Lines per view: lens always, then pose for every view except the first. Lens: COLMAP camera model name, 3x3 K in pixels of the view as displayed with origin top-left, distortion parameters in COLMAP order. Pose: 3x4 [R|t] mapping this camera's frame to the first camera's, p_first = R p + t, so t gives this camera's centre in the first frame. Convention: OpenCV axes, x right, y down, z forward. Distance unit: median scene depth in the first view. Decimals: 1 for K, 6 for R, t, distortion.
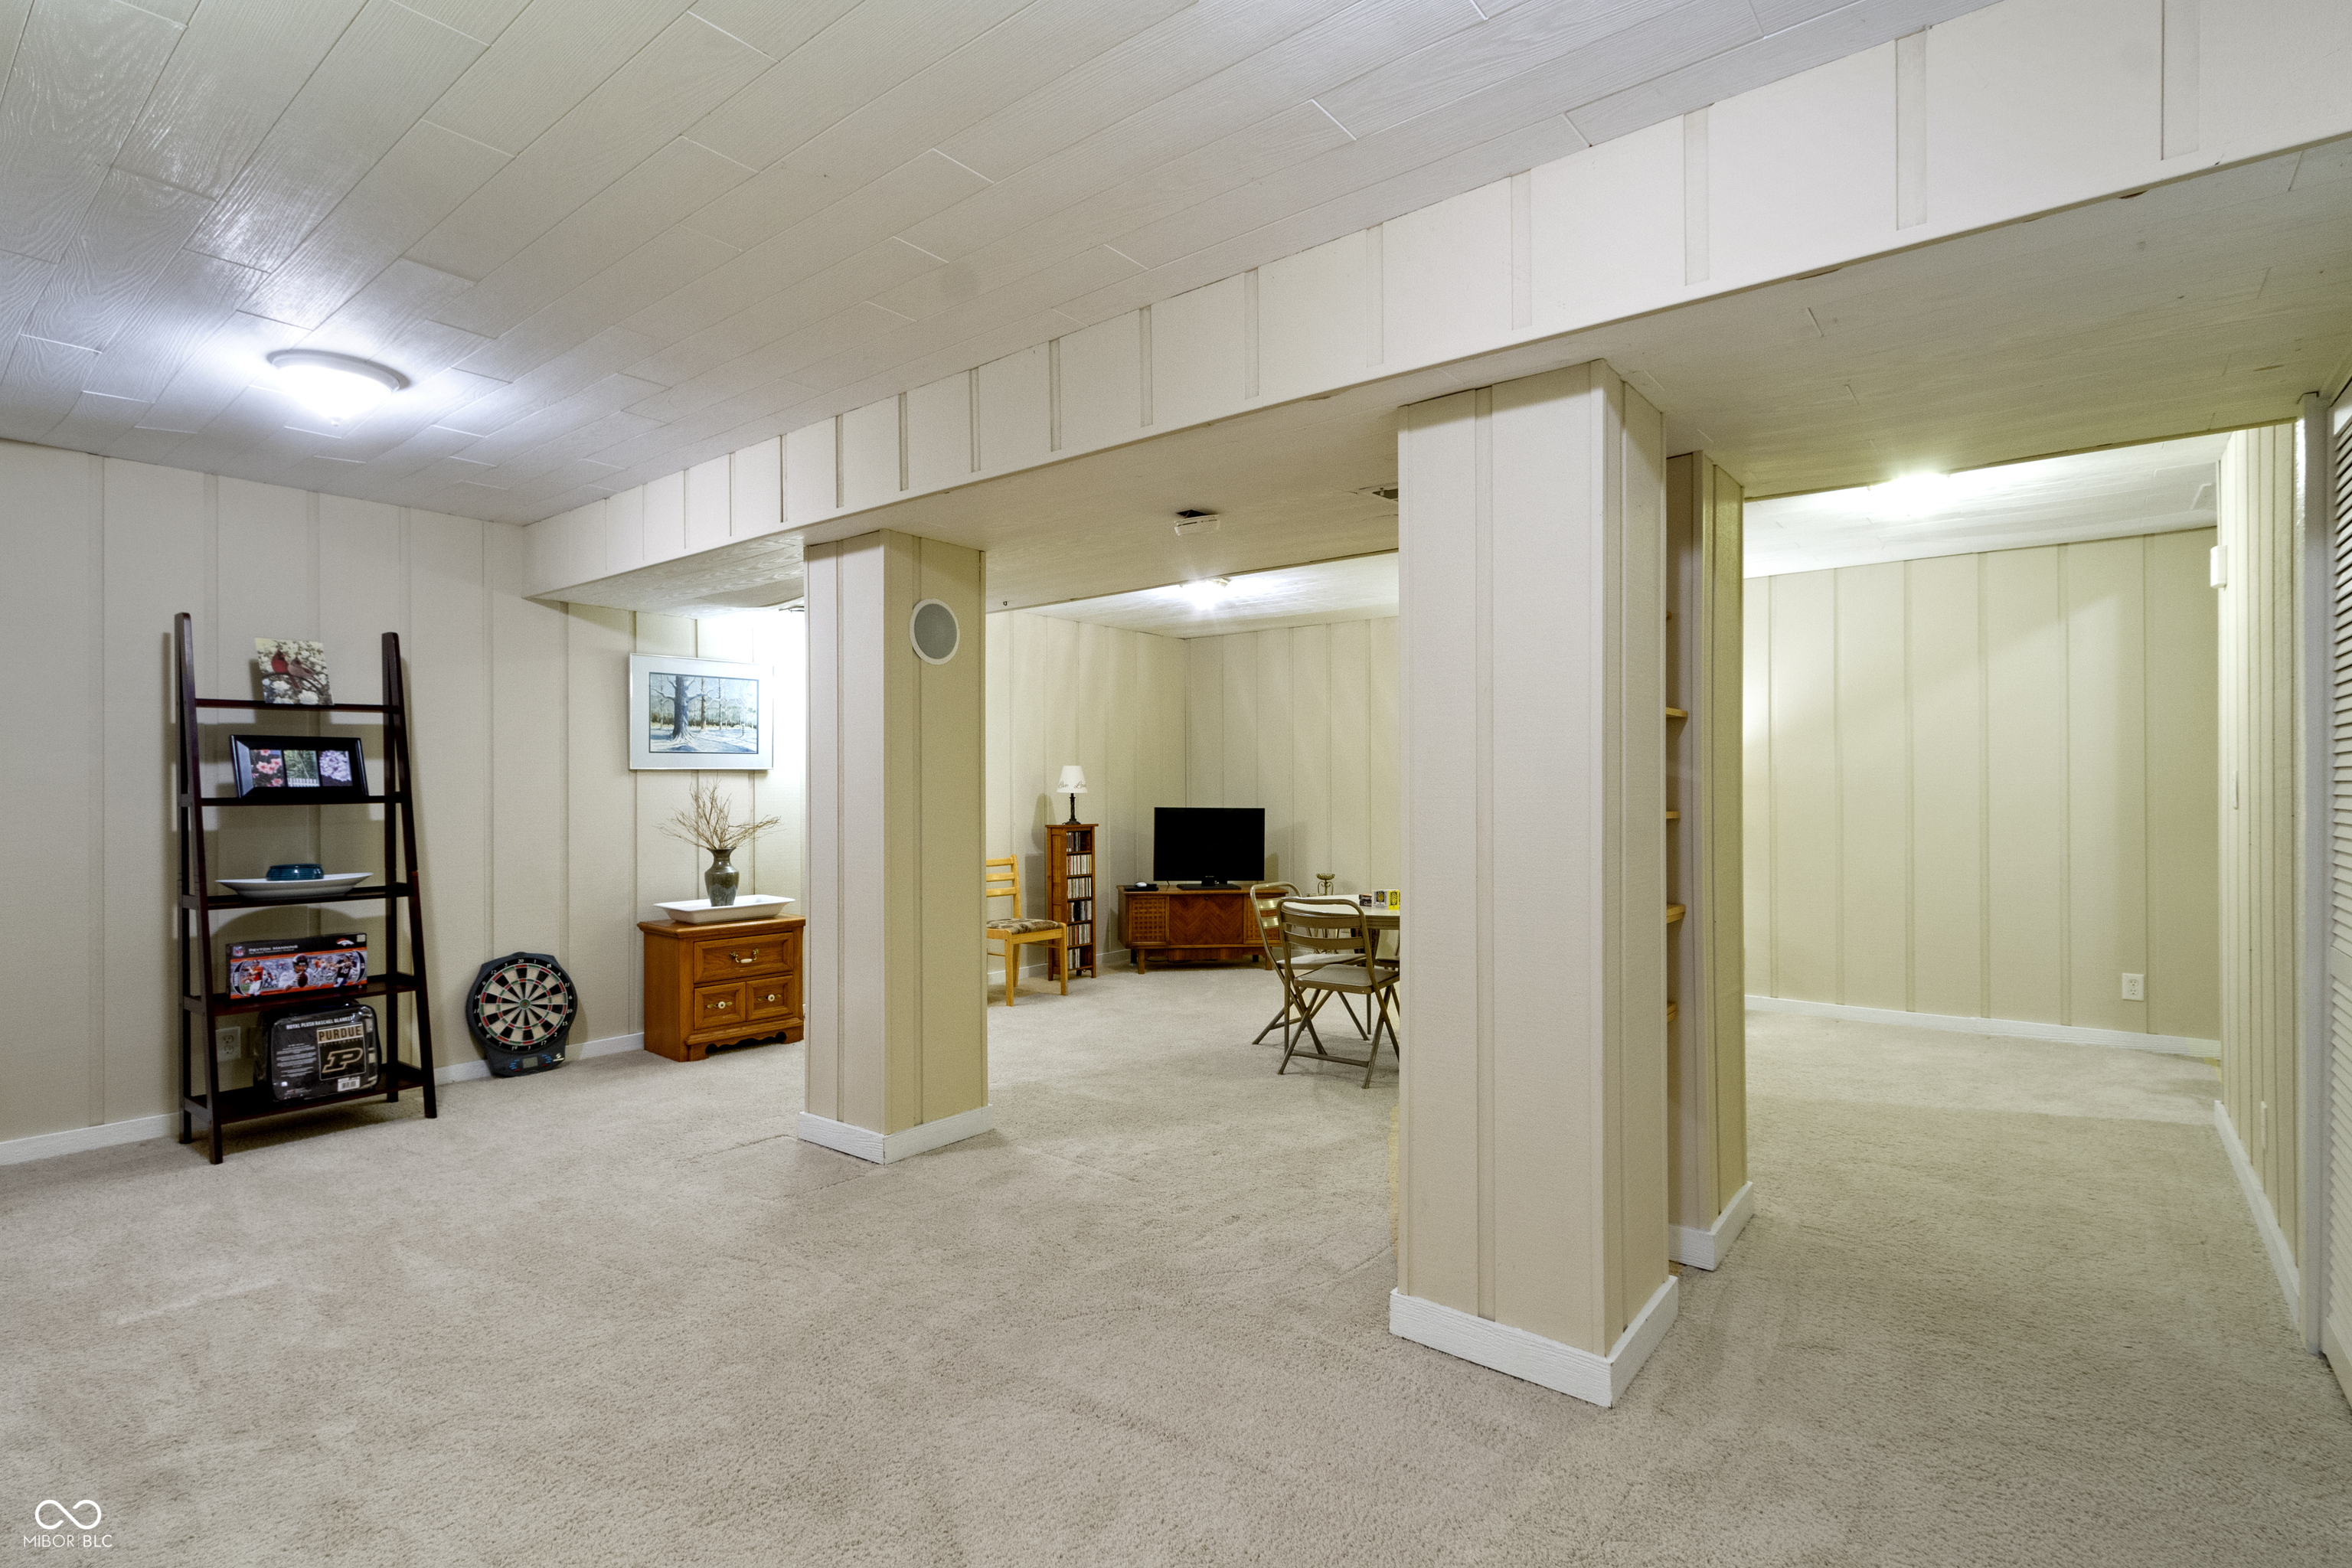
lens RADIAL K [[1102.1, 0, 1185.6], [0, 1102.1, 785.6], [0, 0, 1]] dist [0.004600, 0.000009]
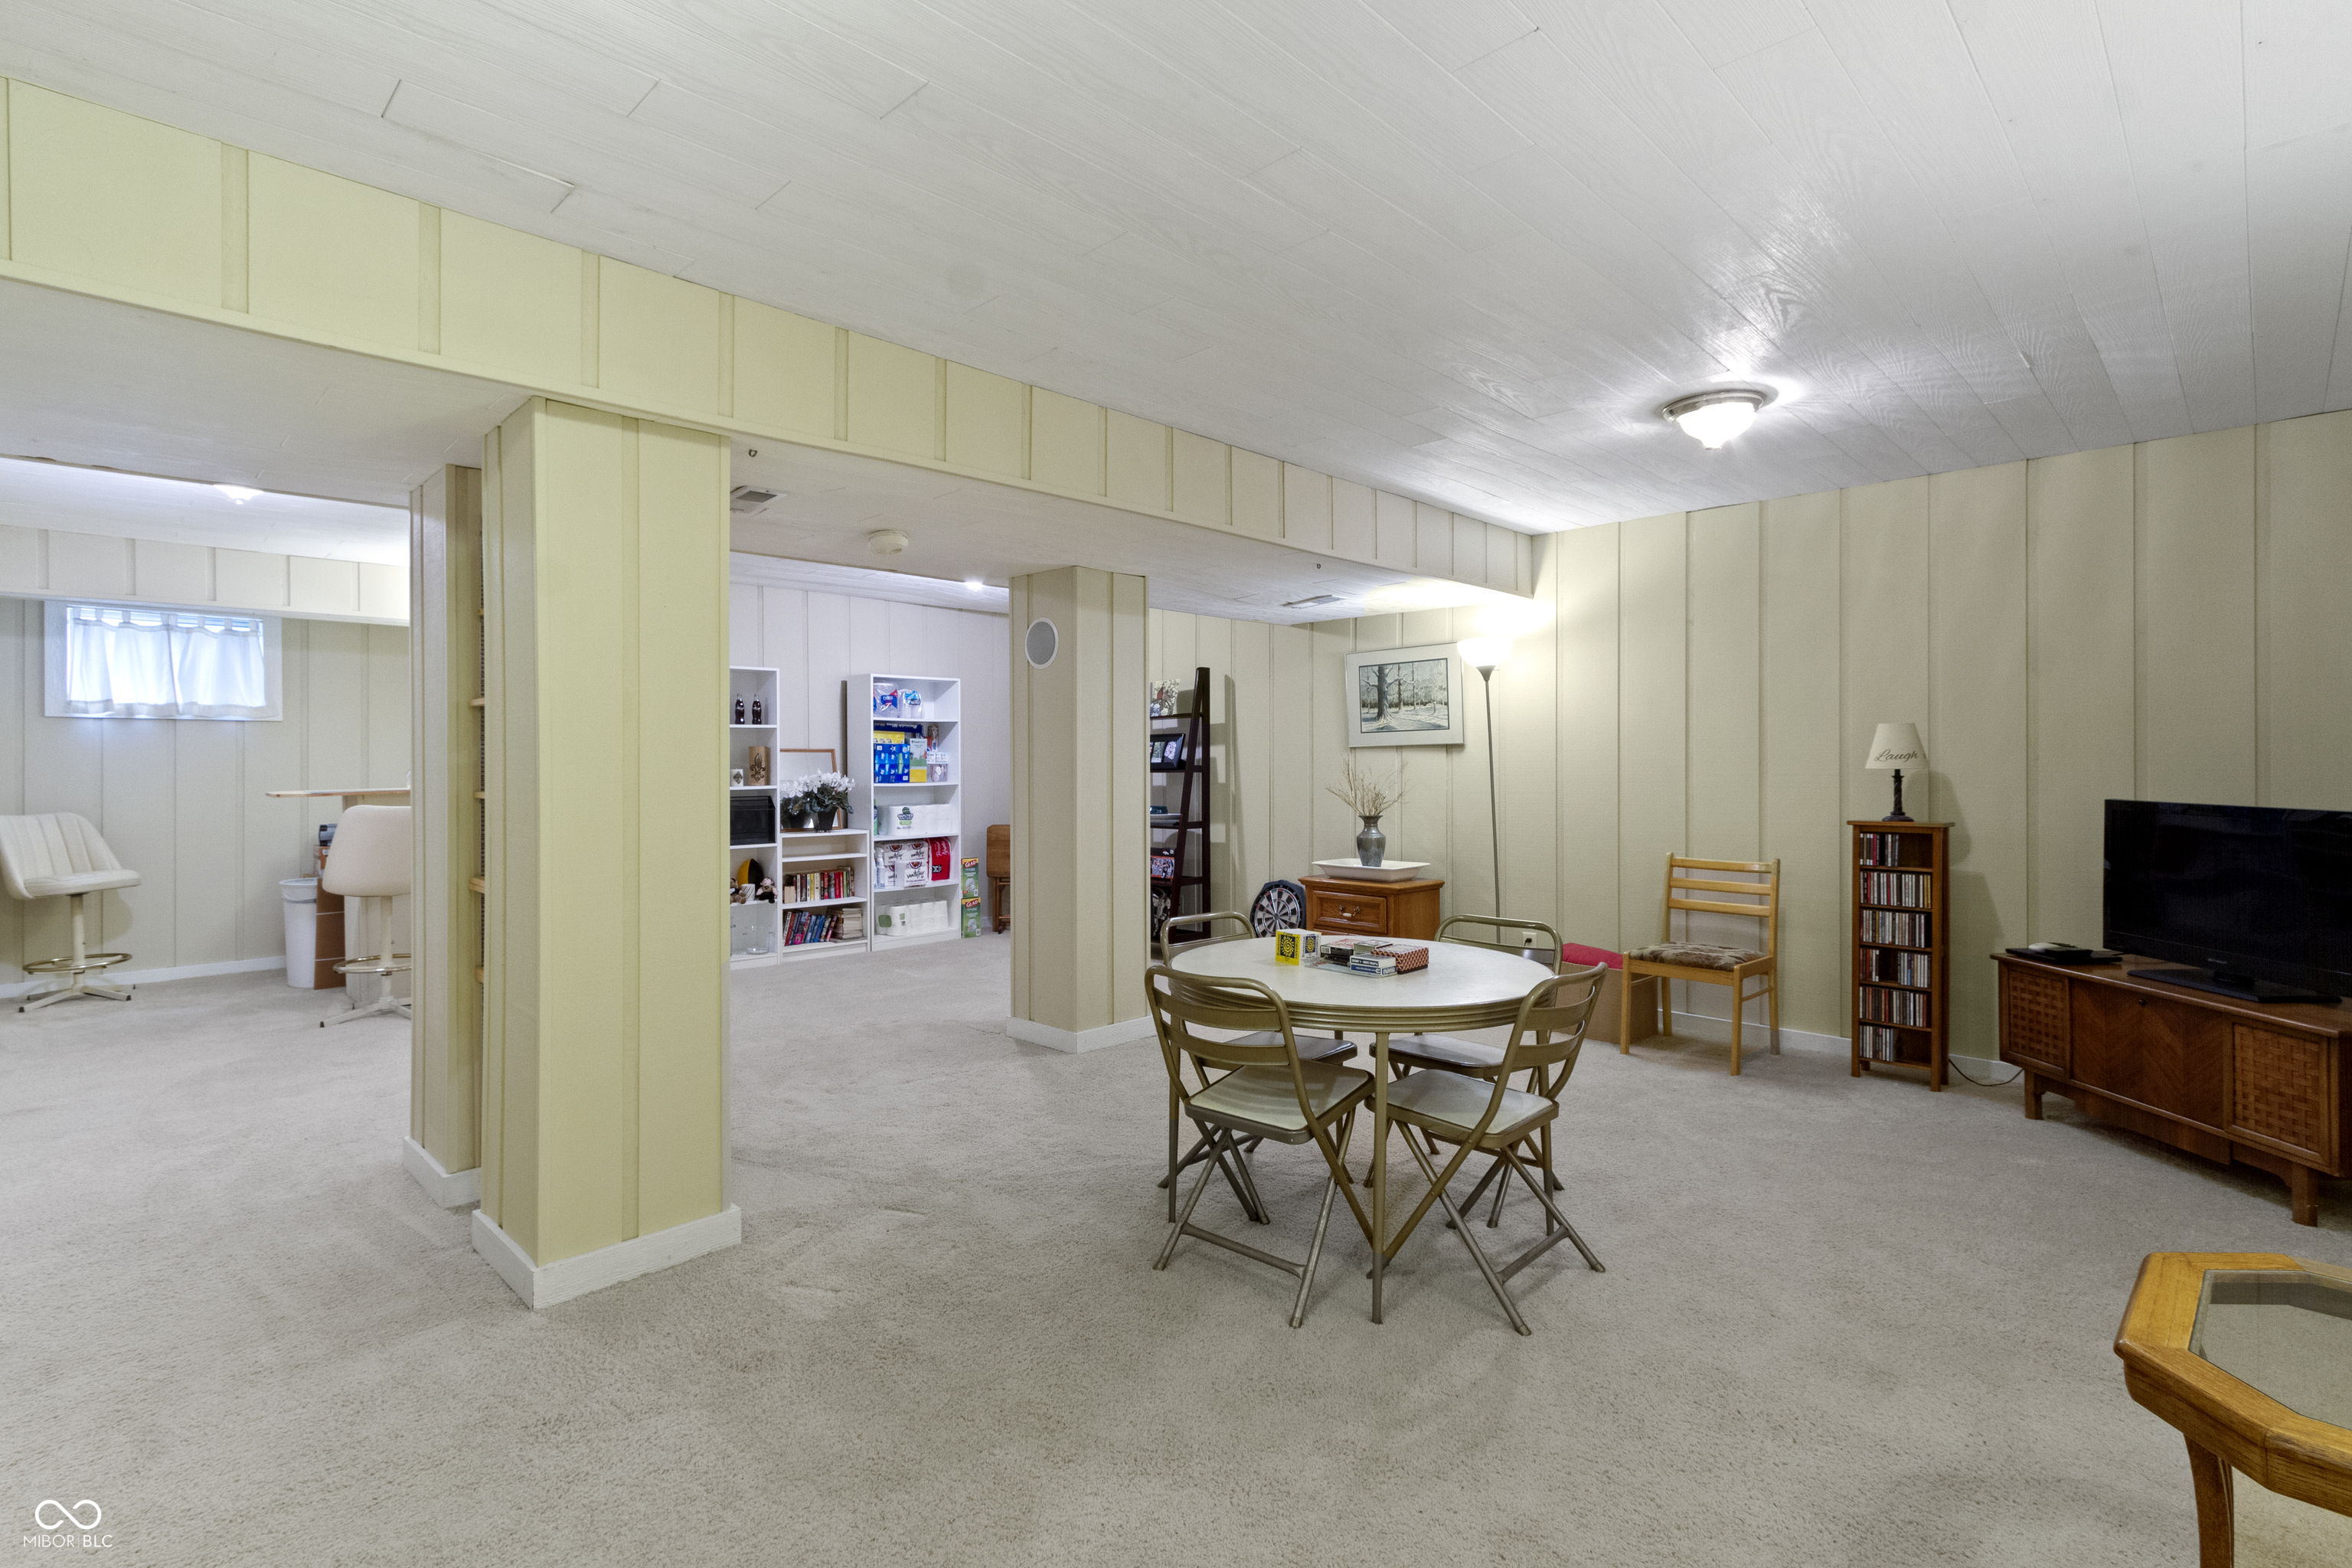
lens RADIAL K [[1102.1, 0, 1126.4], [0, 1102.1, 764.2], [0, 0, 1]] dist [0.004600, 0.000009]
pose [[-0.121251, -0.003190, -0.992617, 0.719252], [0.001884, 0.999992, -0.003444, 0.007632], [0.992620, -0.002288, -0.121244, 0.869322]]
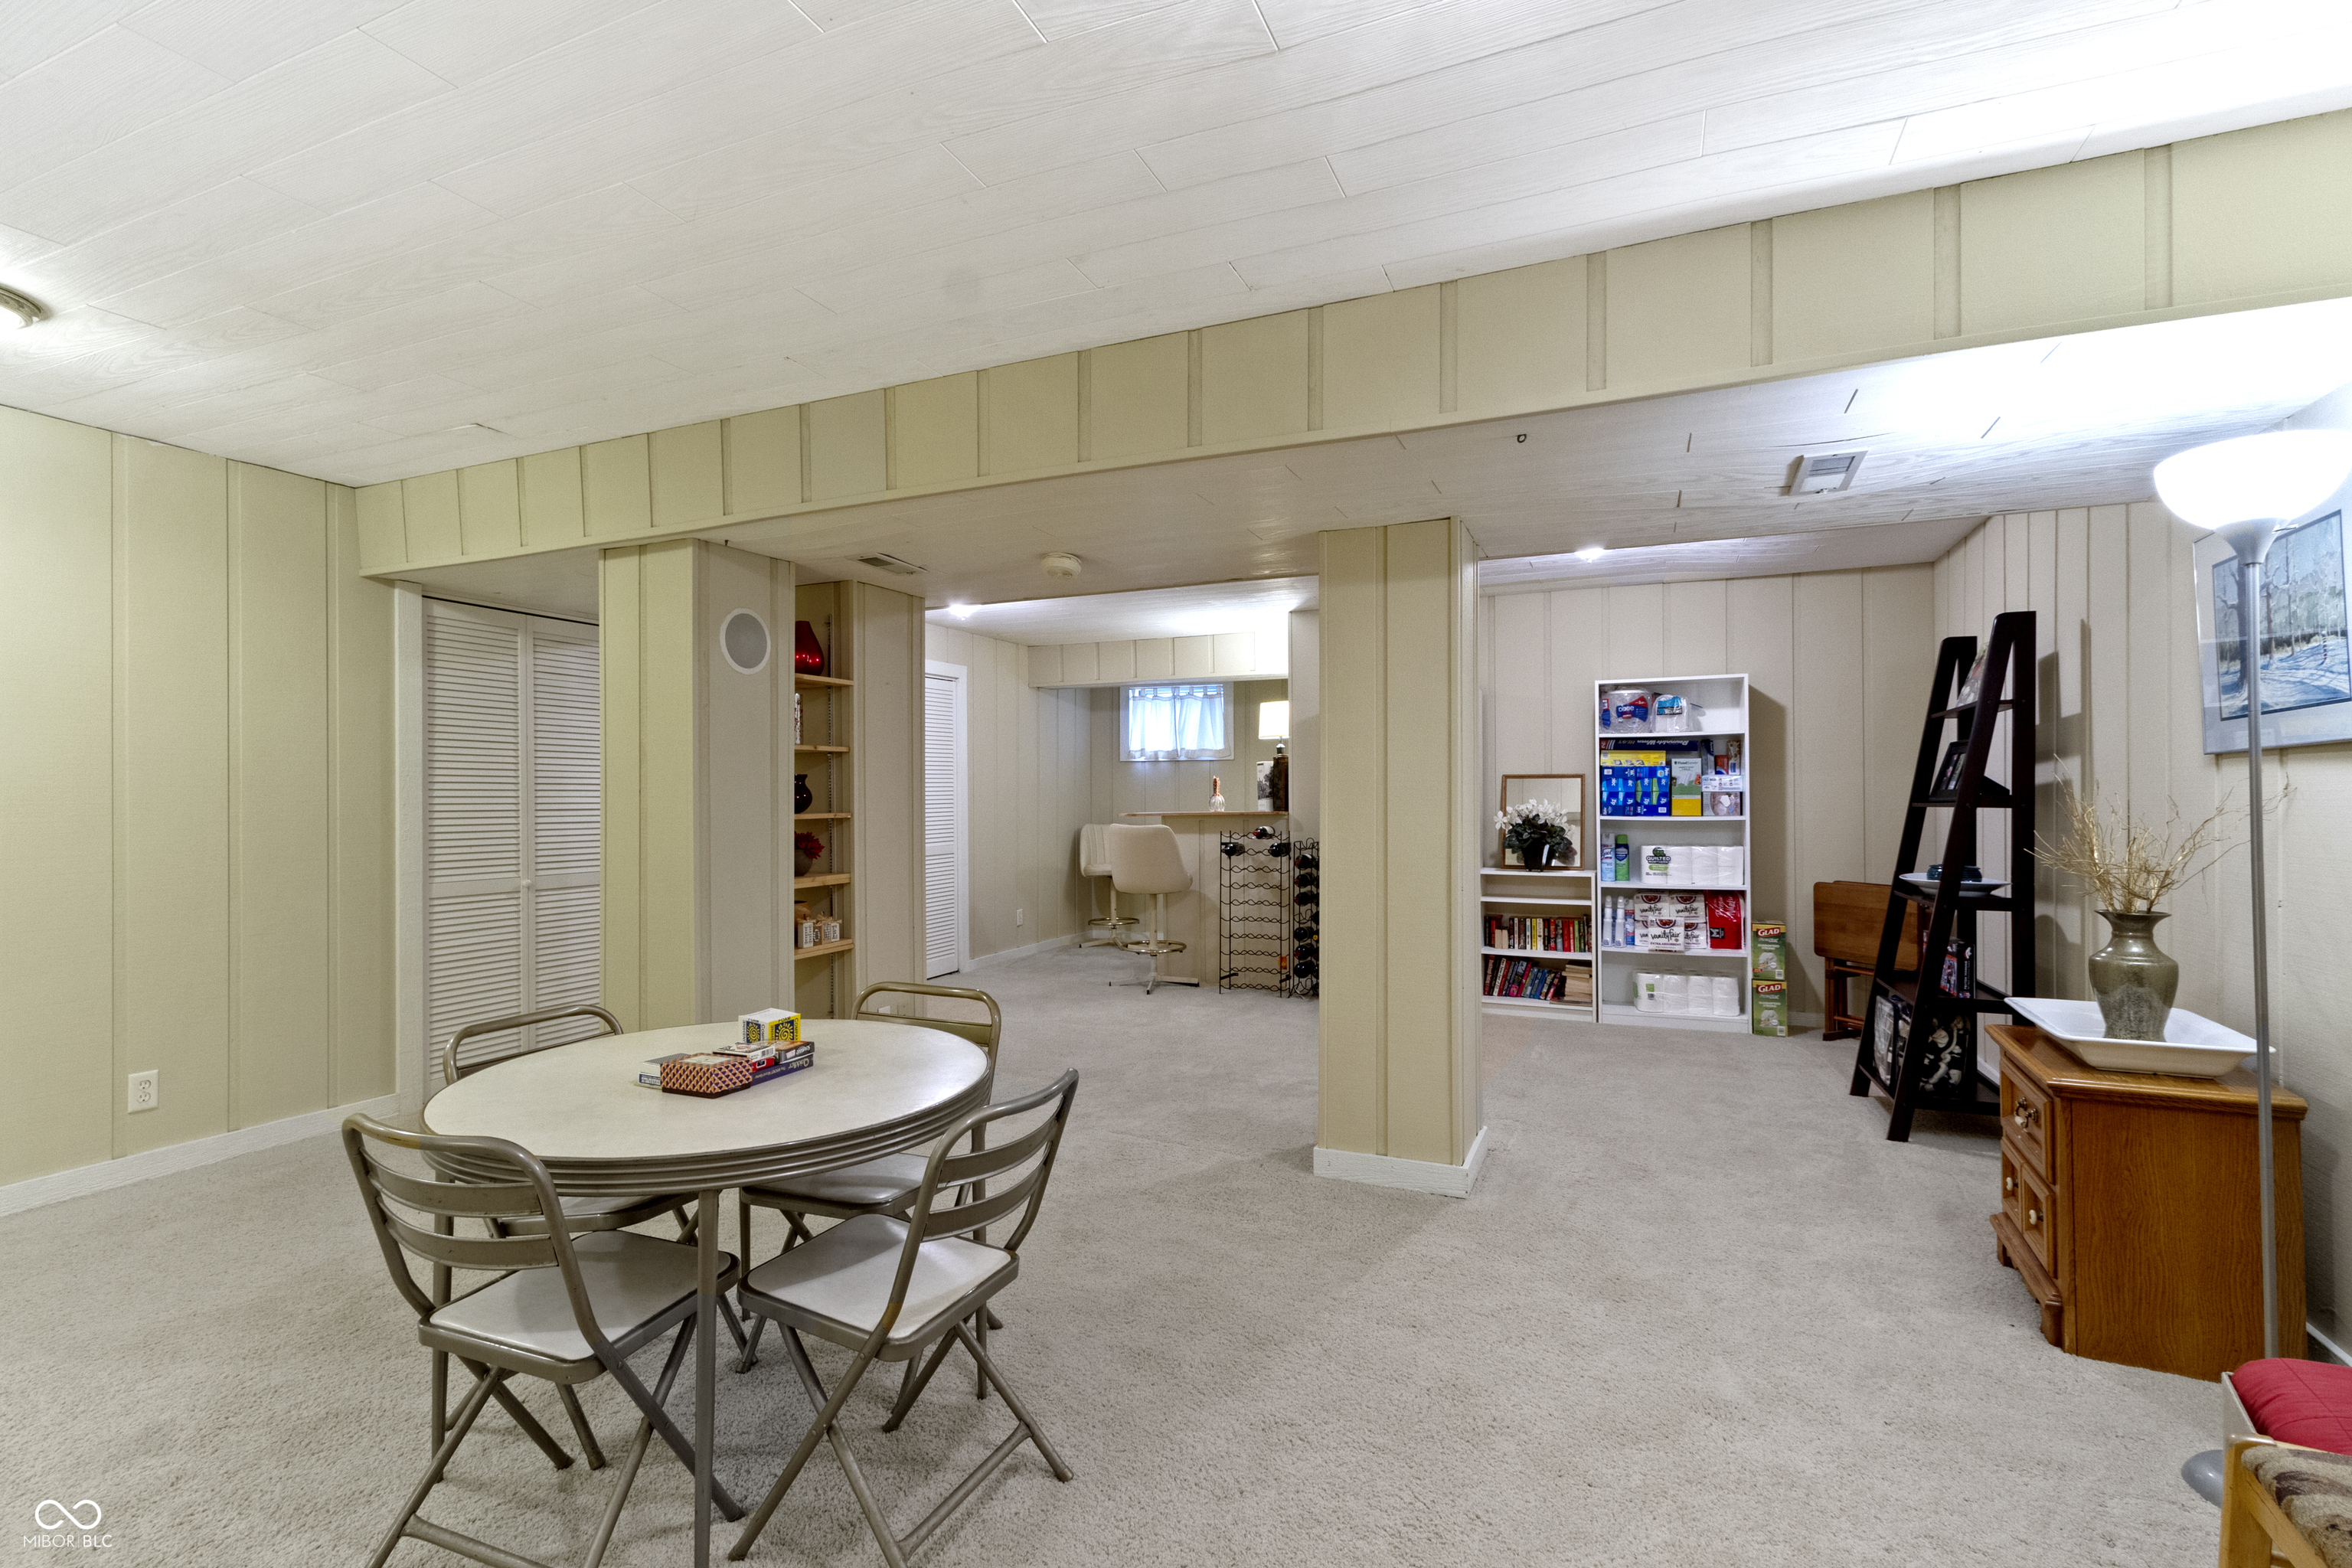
lens RADIAL K [[1102.1, 0, 1167.7], [0, 1102.1, 795.3], [0, 0, 1]] dist [0.004600, 0.000009]
pose [[-0.966985, -0.000745, -0.254831, 0.116093], [-0.001053, 0.999999, 0.001071, 0.004706], [0.254830, 0.001304, -0.966985, 1.339165]]
